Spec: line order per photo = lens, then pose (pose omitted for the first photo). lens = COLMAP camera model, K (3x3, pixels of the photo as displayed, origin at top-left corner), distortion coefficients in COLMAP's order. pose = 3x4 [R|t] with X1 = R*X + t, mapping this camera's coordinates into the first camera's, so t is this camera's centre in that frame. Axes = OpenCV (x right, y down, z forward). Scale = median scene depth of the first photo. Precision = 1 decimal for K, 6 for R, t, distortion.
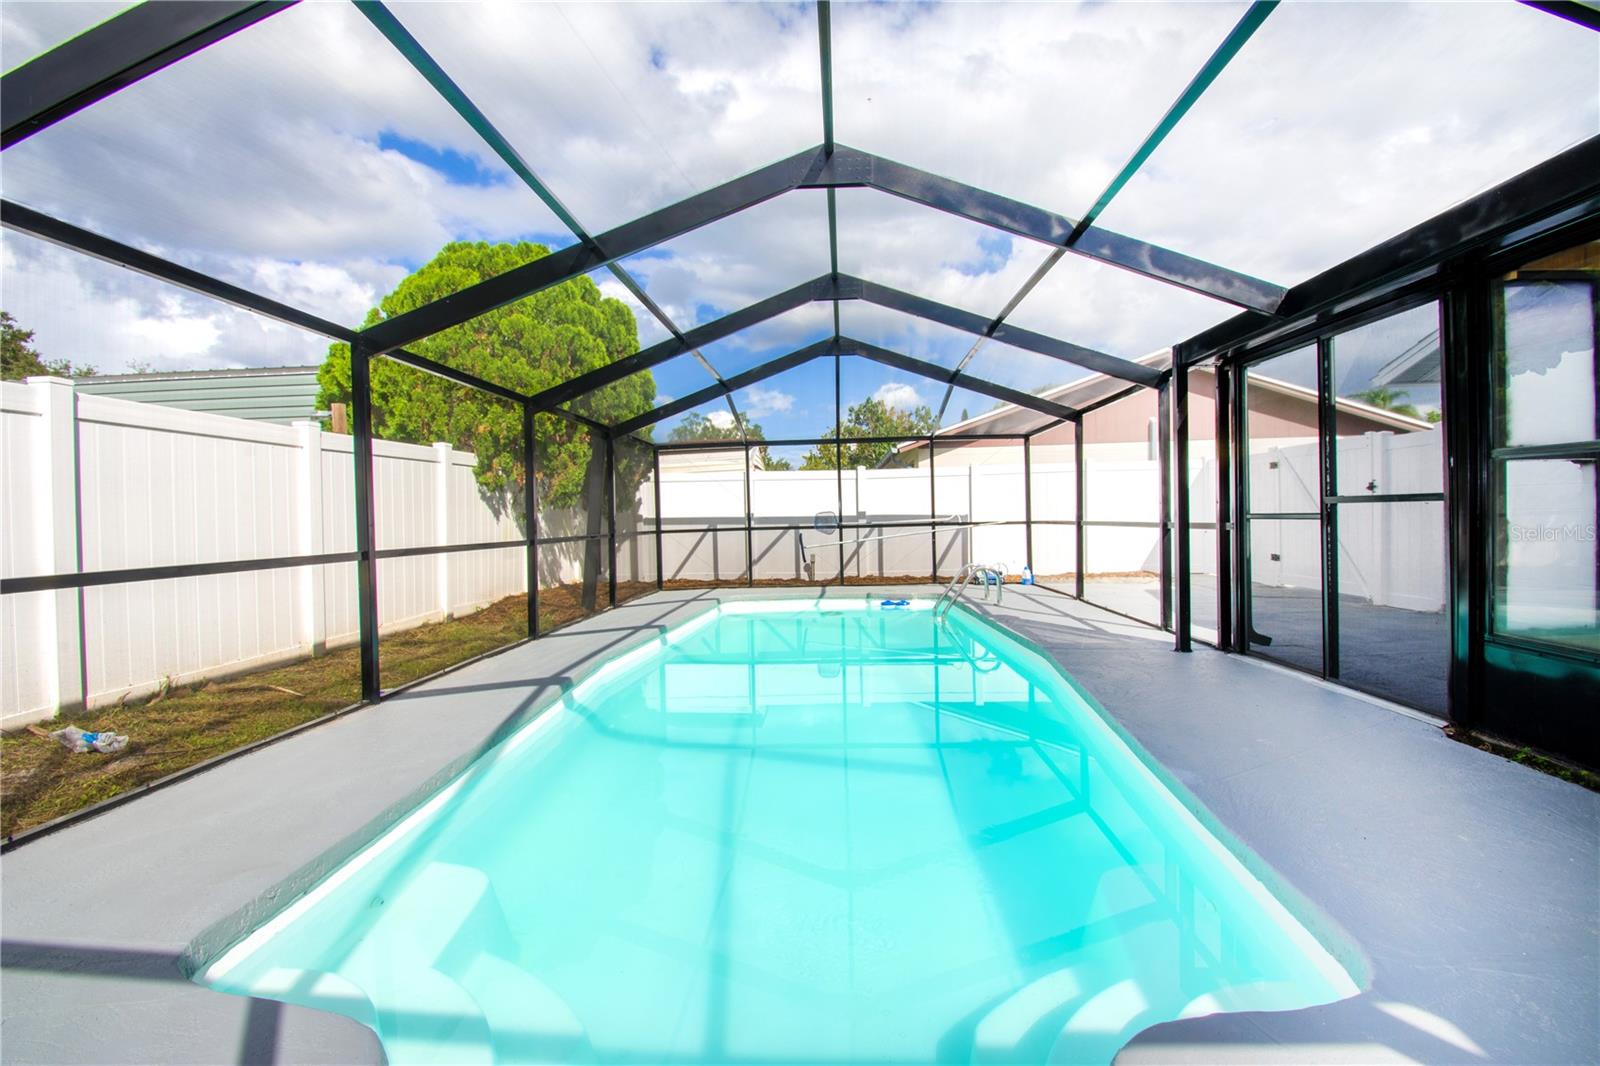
lens RADIAL K [[700.4, 0, 807.0], [0, 700.4, 529.1], [0, 0, 1]] dist [0.016134, -0.026024]
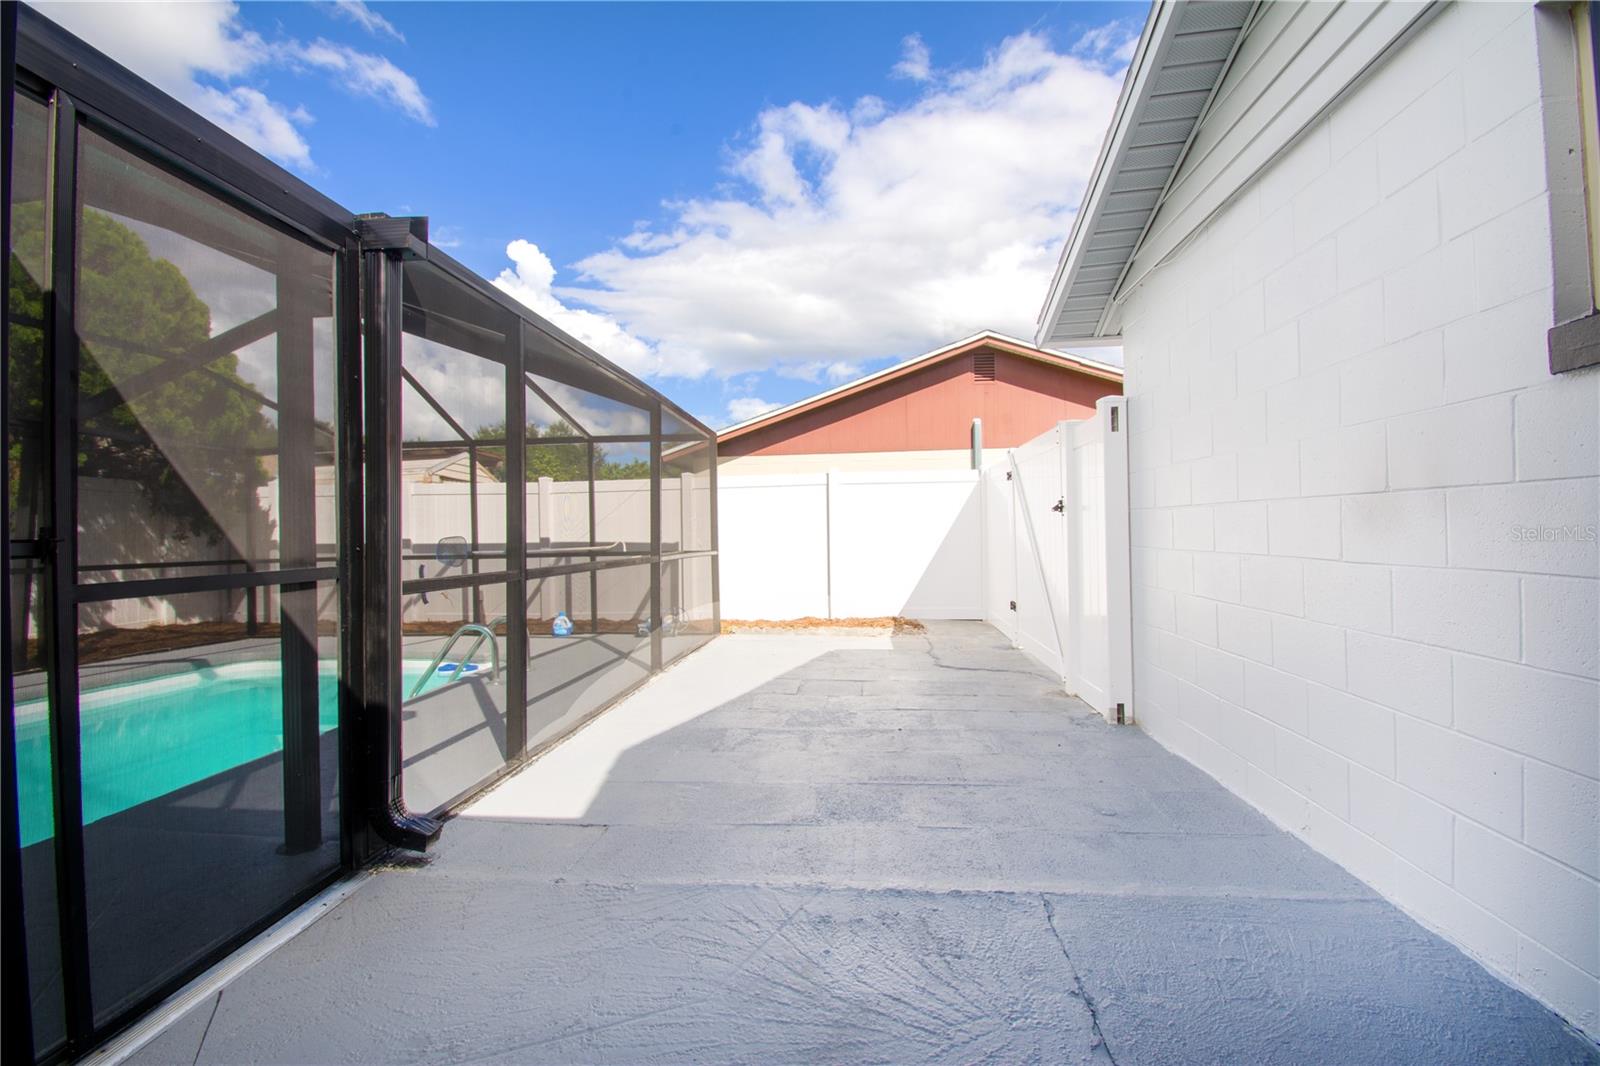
lens RADIAL K [[700.4, 0, 807.0], [0, 700.4, 529.1], [0, 0, 1]] dist [0.016134, -0.026024]
pose [[0.999153, 0.000645, -0.041133, 0.438463], [-0.001503, 0.999782, -0.020816, -0.018653], [0.041111, 0.020860, 0.998937, 0.261566]]
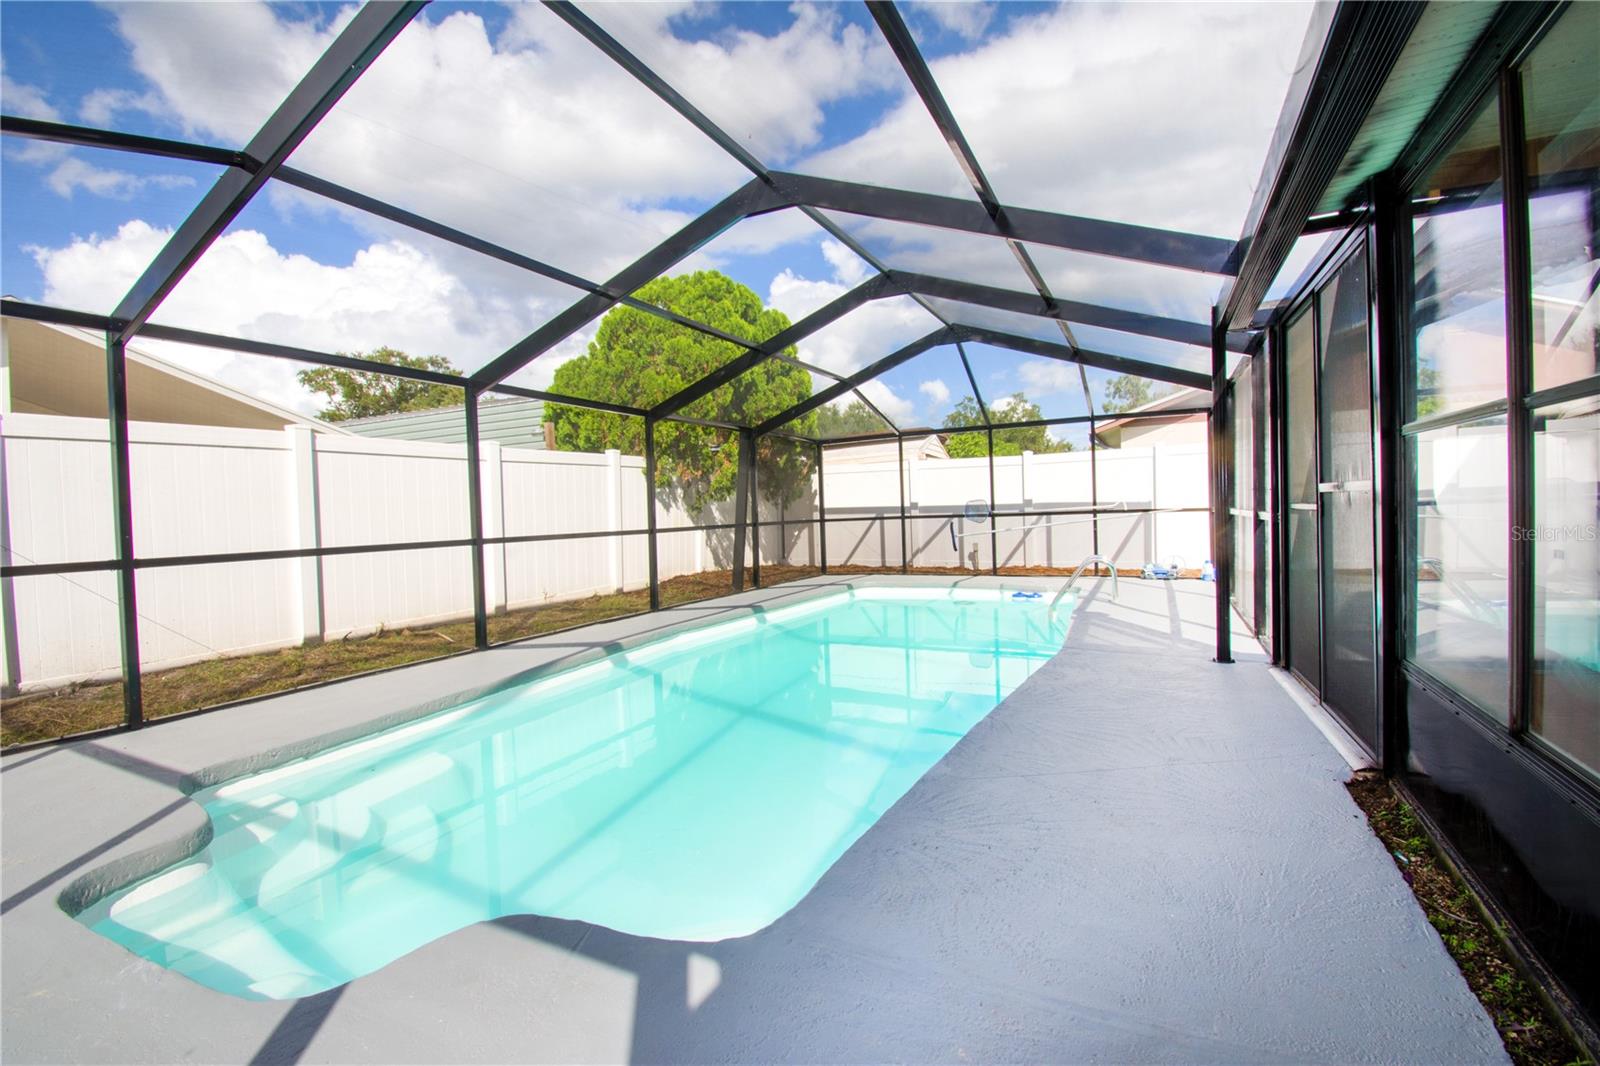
lens RADIAL K [[700.4, 0, 807.0], [0, 700.4, 529.1], [0, 0, 1]] dist [0.016134, -0.026024]
pose [[0.915695, 0.003177, -0.401861, 0.204333], [0.005032, 0.999800, 0.019370, -0.004176], [0.401842, -0.019759, 0.915496, 0.004486]]
